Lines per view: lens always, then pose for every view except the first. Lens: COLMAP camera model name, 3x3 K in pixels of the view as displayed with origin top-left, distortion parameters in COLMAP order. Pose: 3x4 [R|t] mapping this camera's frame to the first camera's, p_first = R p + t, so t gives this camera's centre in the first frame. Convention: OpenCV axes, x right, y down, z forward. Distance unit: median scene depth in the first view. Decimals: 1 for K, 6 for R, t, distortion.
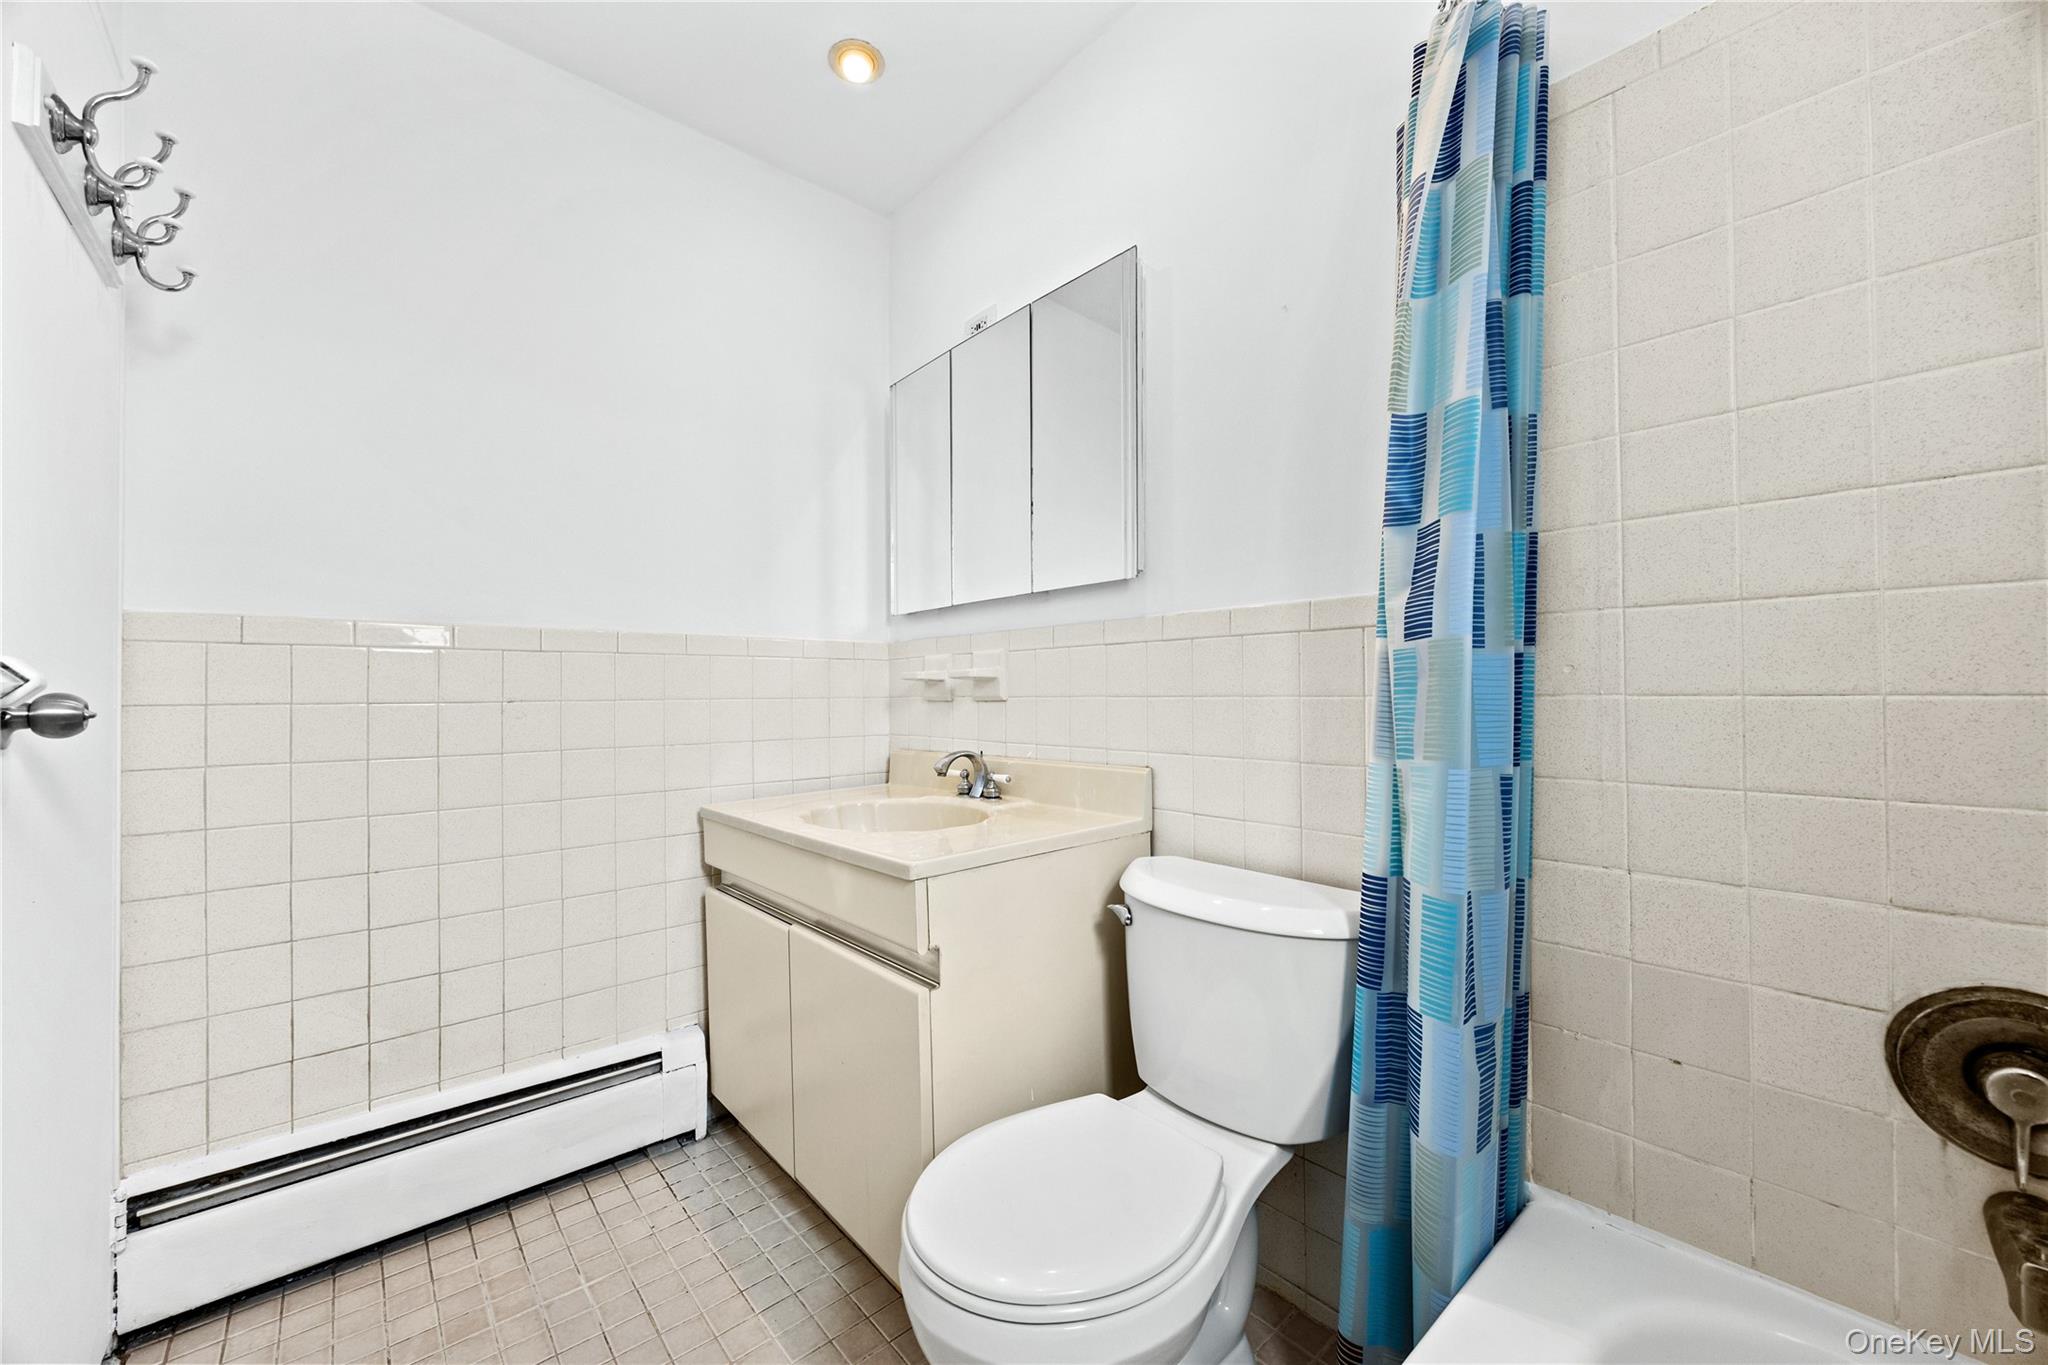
lens RADIAL K [[790.3, 0, 1031.8], [0, 790.3, 685.5], [0, 0, 1]] dist [-0.002831, 0.001275]
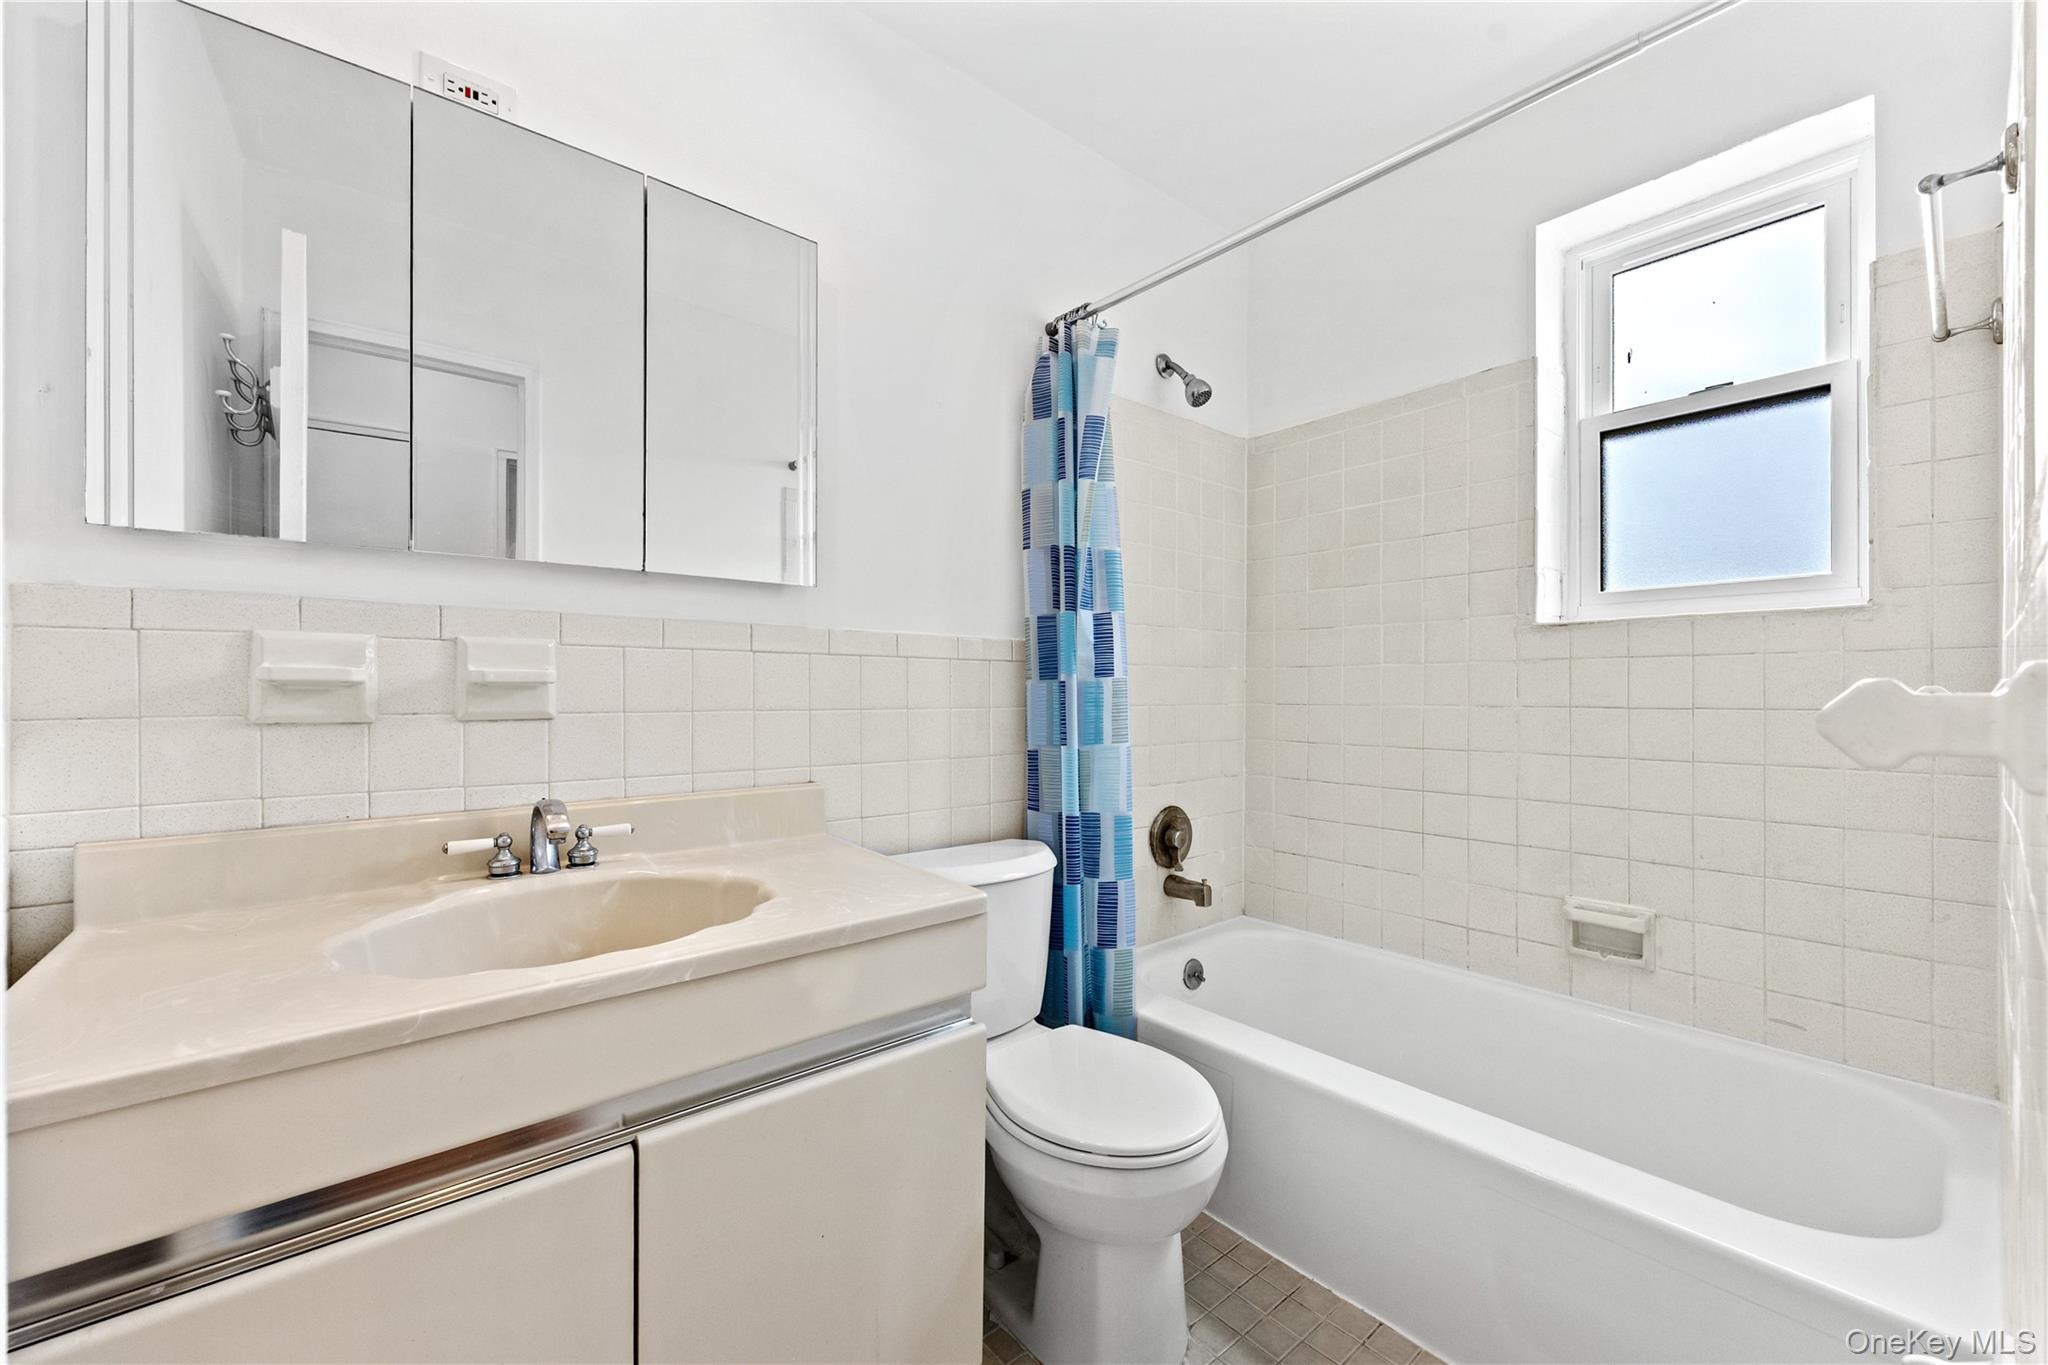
lens RADIAL K [[790.3, 0, 1031.1], [0, 790.3, 693.4], [0, 0, 1]] dist [-0.002831, 0.001275]
pose [[0.024580, 0.007187, 0.999672, -0.809408], [-0.014934, 0.999865, -0.006821, -0.003729], [-0.999586, -0.014761, 0.024684, 0.688160]]
